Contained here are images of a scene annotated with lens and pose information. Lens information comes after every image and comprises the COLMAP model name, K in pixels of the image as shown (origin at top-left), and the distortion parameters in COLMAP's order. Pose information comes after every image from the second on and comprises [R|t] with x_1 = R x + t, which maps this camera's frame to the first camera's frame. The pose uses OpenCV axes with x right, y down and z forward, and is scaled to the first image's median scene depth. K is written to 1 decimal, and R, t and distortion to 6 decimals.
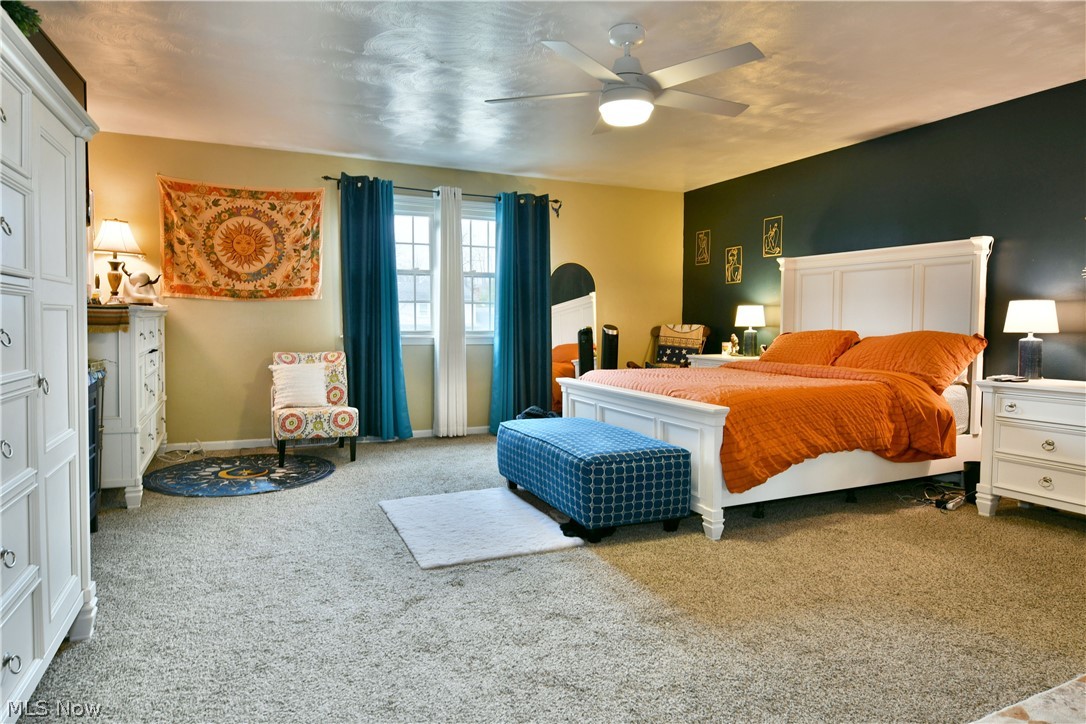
lens RADIAL K [[672.2, 0, 538.3], [0, 672.2, 354.5], [0, 0, 1]] dist [-0.016062, -0.001327]
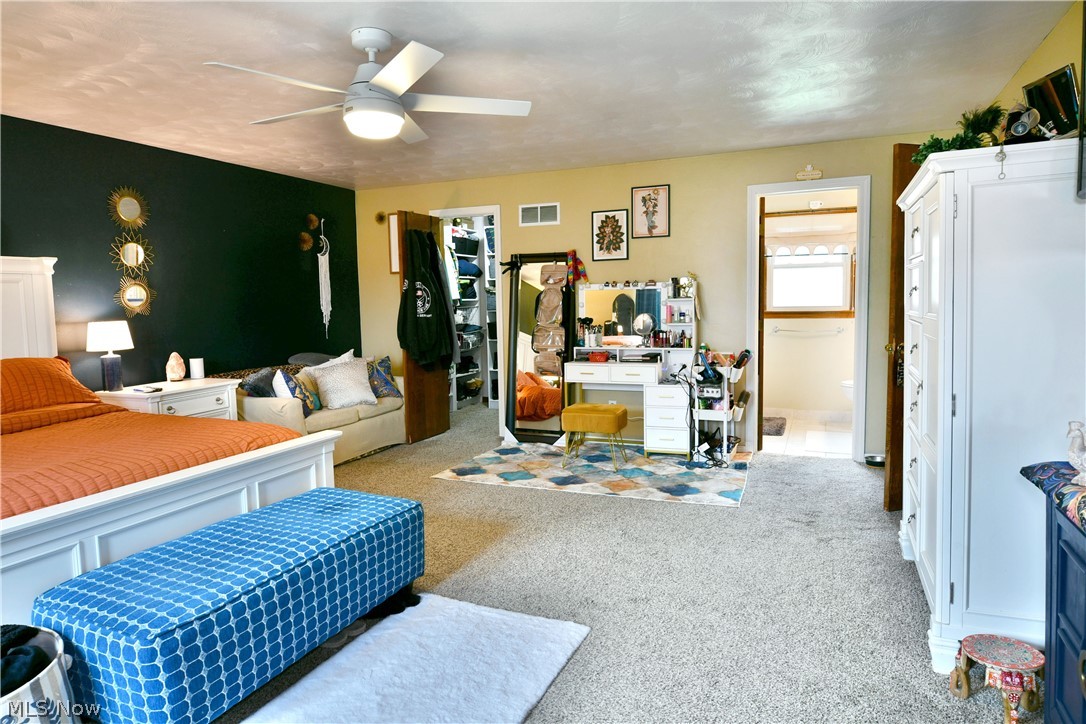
lens RADIAL K [[672.2, 0, 538.3], [0, 672.2, 354.5], [0, 0, 1]] dist [-0.016062, -0.001327]
pose [[-0.702290, -0.045378, 0.710443, -0.592428], [0.048947, 0.992527, 0.111781, -0.119510], [-0.710206, 0.113277, -0.694820, 1.302340]]
